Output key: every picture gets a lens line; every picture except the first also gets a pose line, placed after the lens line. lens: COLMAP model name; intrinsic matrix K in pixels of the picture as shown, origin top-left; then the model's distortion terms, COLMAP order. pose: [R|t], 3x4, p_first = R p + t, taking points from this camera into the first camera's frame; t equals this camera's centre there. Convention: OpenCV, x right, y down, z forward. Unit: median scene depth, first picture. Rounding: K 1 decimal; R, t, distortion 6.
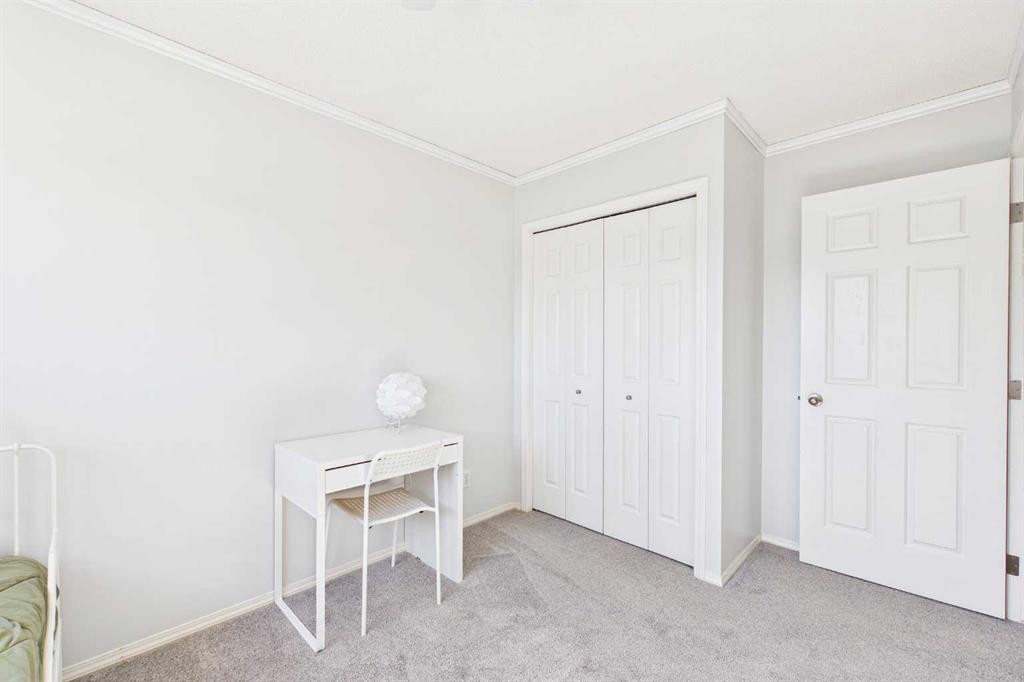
lens RADIAL K [[431.6, 0, 512.5], [0, 431.6, 346.8], [0, 0, 1]] dist [-0.000047, -0.000265]
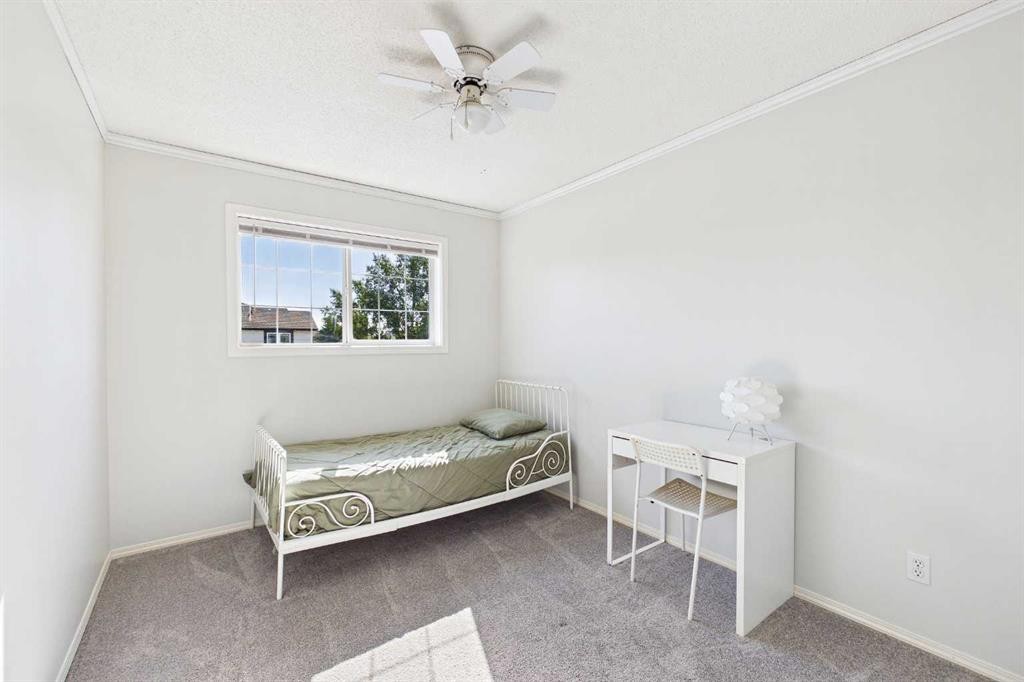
lens RADIAL K [[431.6, 0, 512.5], [0, 431.6, 346.8], [0, 0, 1]] dist [-0.000047, -0.000265]
pose [[-0.161334, 0.008030, -0.986867, 0.752473], [0.002157, 0.999967, 0.007784, -0.002556], [0.986898, -0.000873, -0.161346, 0.727079]]
